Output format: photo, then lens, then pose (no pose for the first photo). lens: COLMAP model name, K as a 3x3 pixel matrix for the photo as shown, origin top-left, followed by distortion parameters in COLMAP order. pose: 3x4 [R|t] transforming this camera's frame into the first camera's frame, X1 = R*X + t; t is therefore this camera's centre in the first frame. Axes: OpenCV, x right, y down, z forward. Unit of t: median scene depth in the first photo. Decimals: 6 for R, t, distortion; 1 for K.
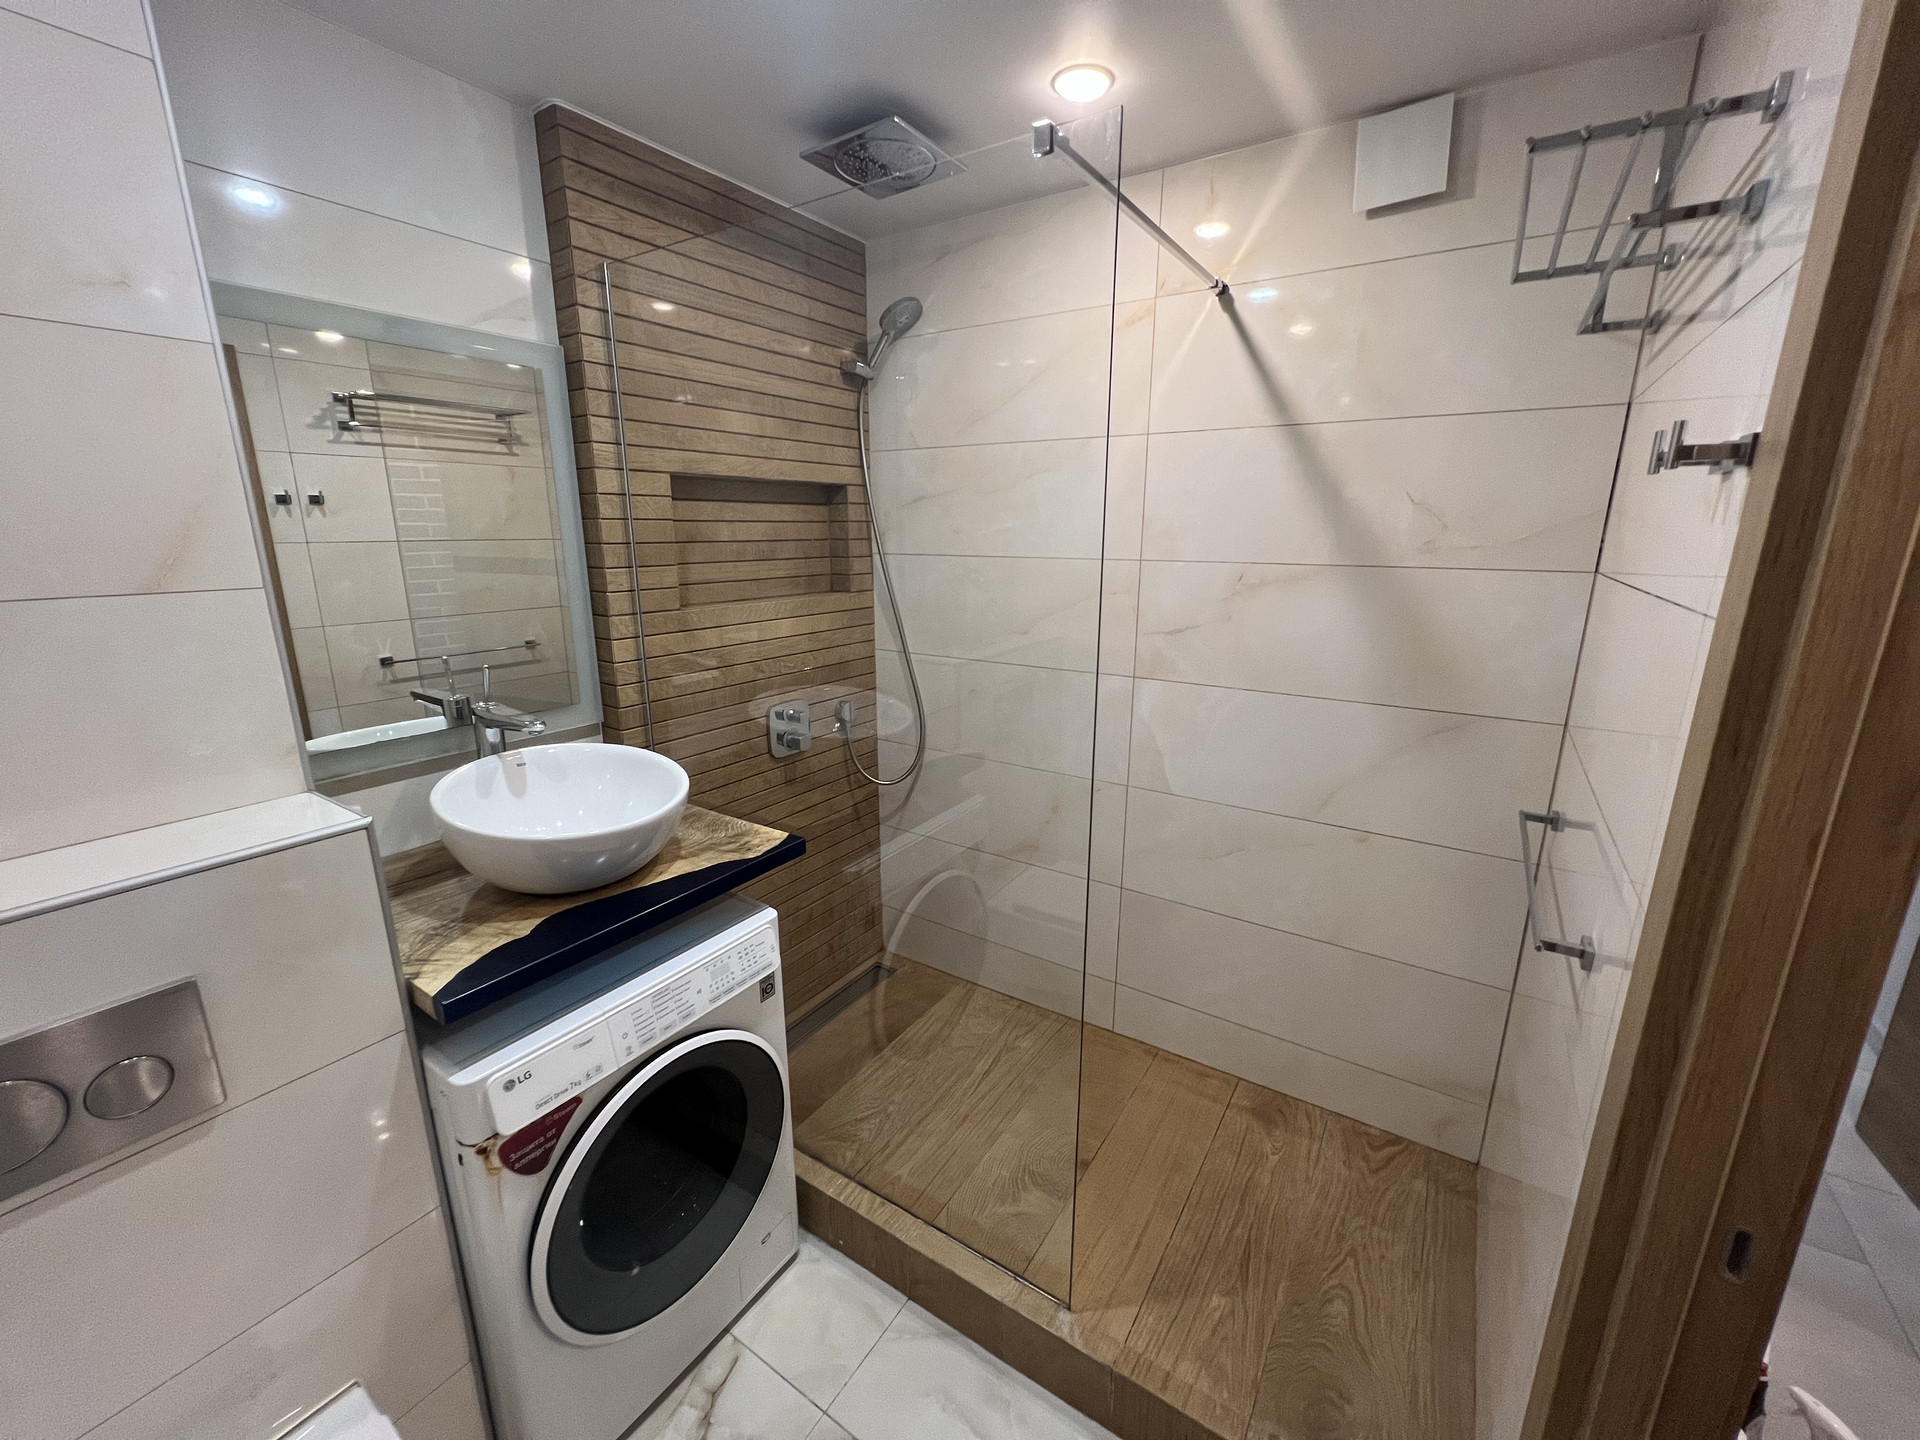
lens RADIAL K [[768.8, 0, 958.4], [0, 768.8, 715.8], [0, 0, 1]] dist [-0.000231, -0.001290]
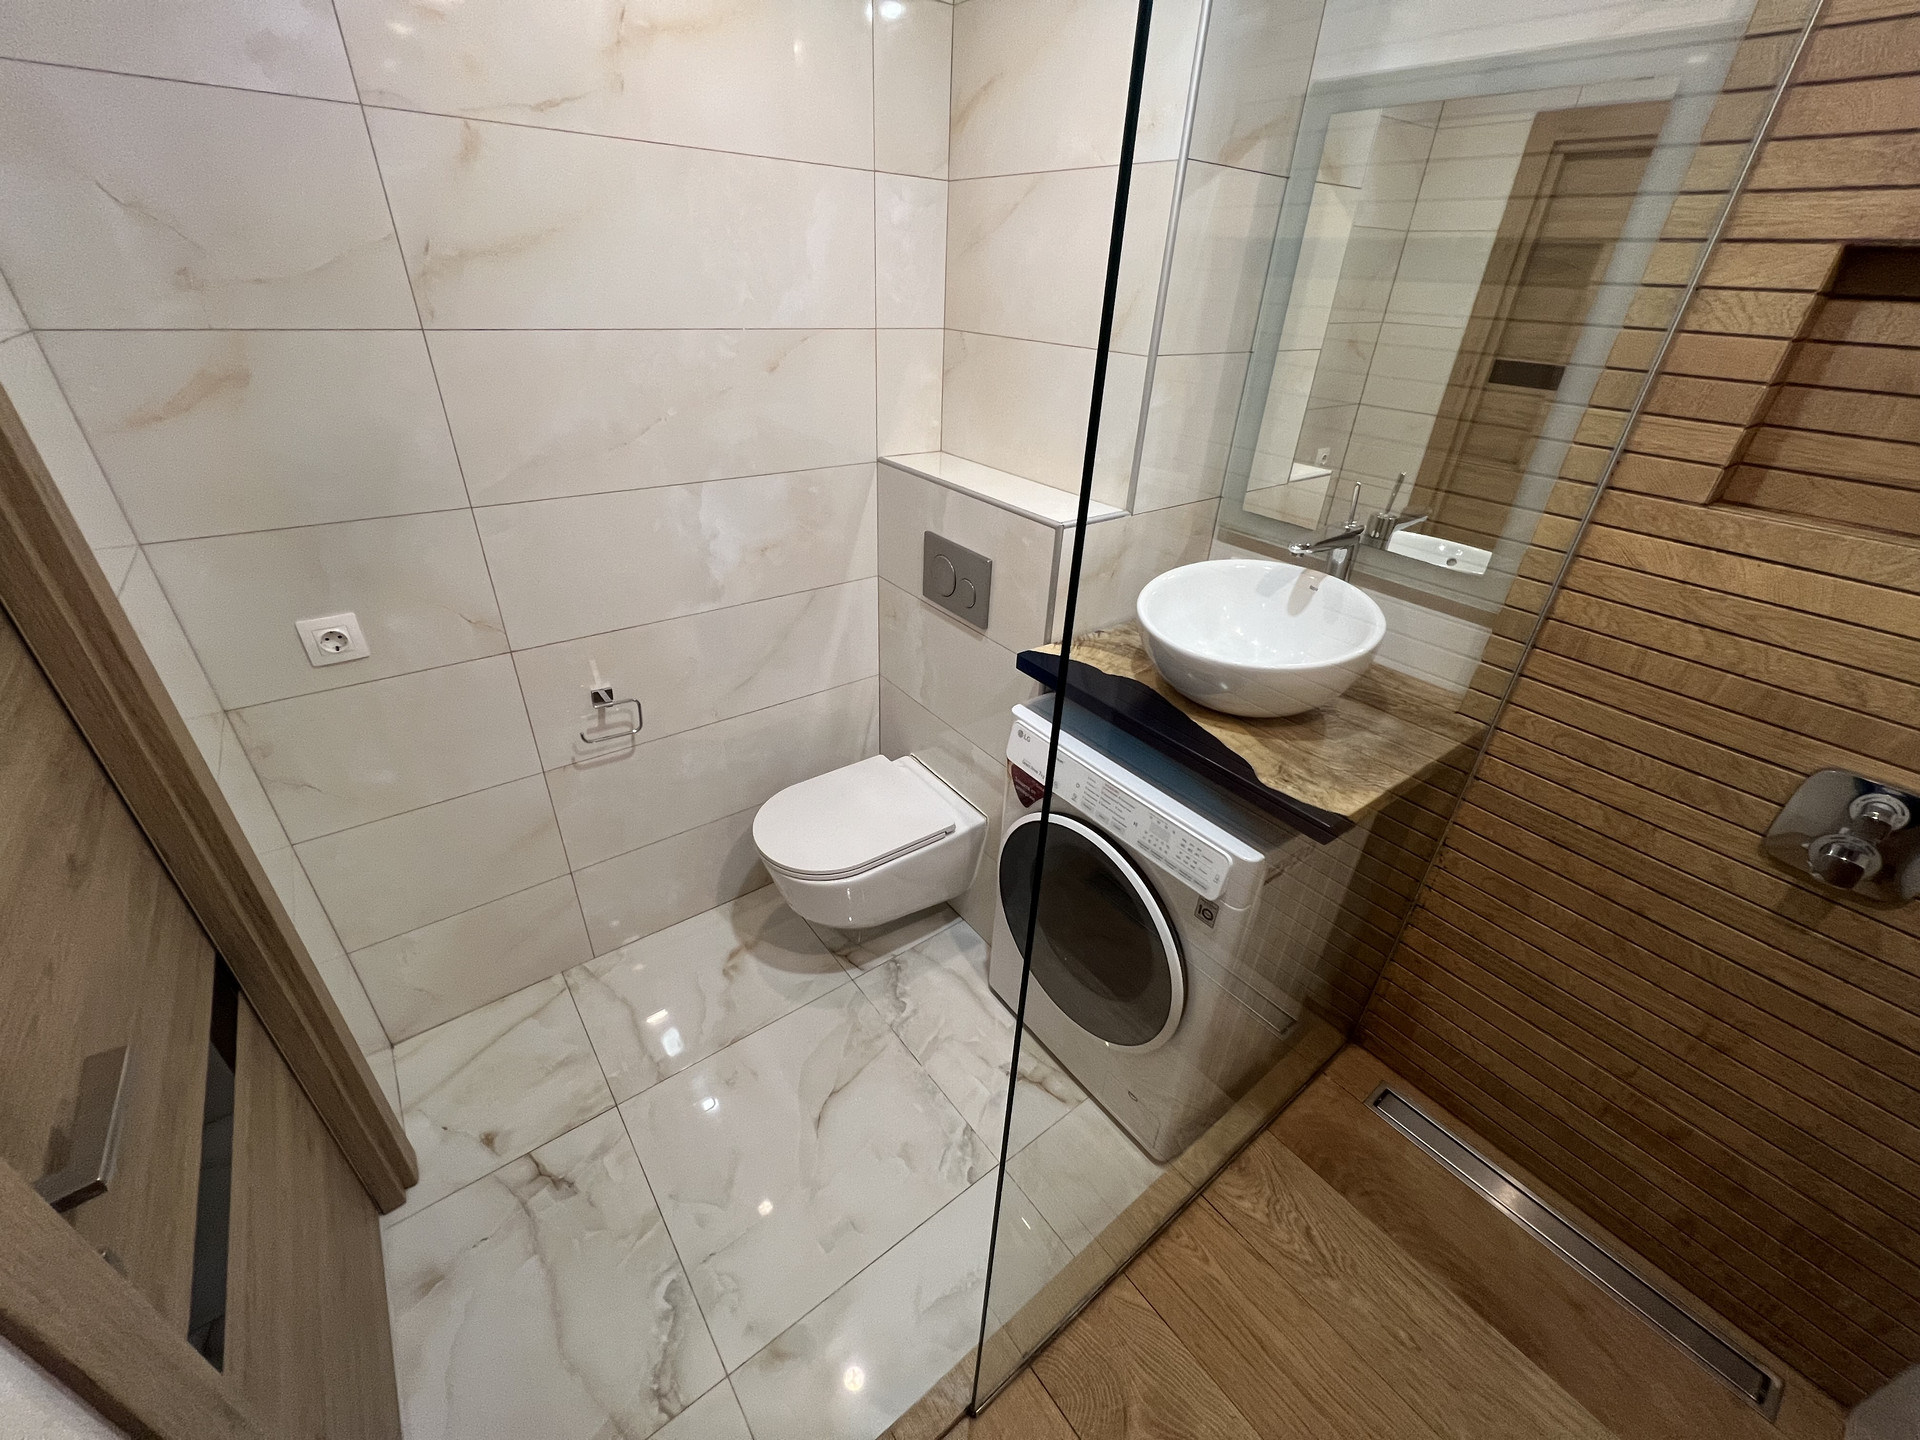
lens RADIAL K [[768.8, 0, 958.4], [0, 768.8, 715.8], [0, 0, 1]] dist [-0.000231, -0.001290]
pose [[-0.323182, 0.461422, -0.826222, 0.441318], [-0.268182, 0.792626, 0.547561, -0.213366], [0.907542, 0.398540, -0.132417, 0.752383]]
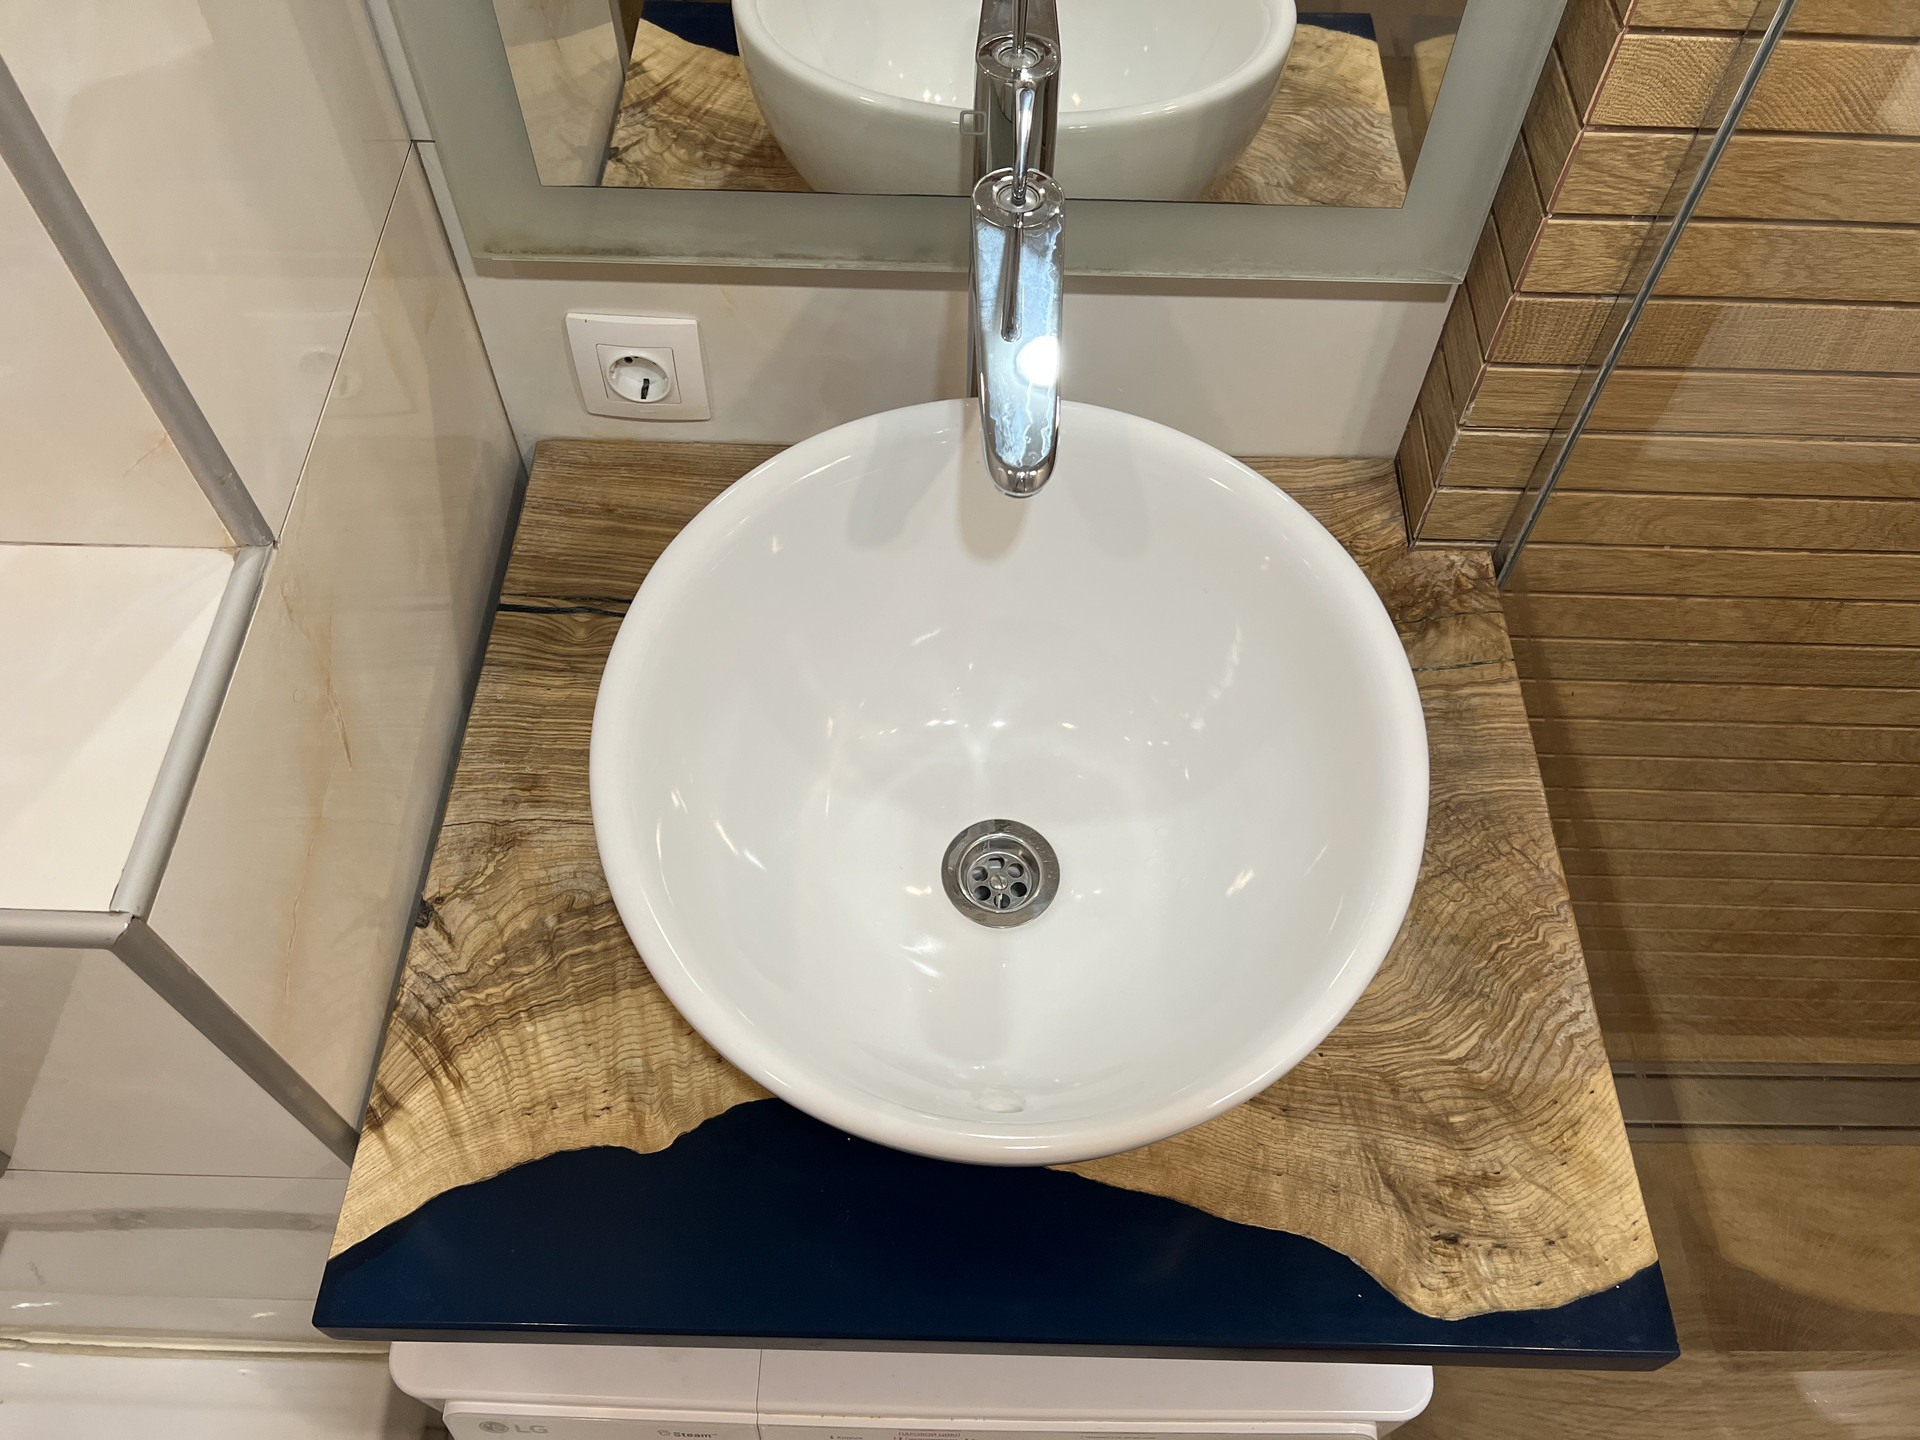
lens RADIAL K [[1439.0, 0, 962.5], [0, 1439.0, 728.0], [0, 0, 1]] dist [0.067331, -0.082480]
pose [[0.542234, 0.702985, -0.460212, -0.251408], [-0.213138, 0.644887, 0.733957, -0.256034], [0.812745, -0.299888, 0.499512, 0.653594]]
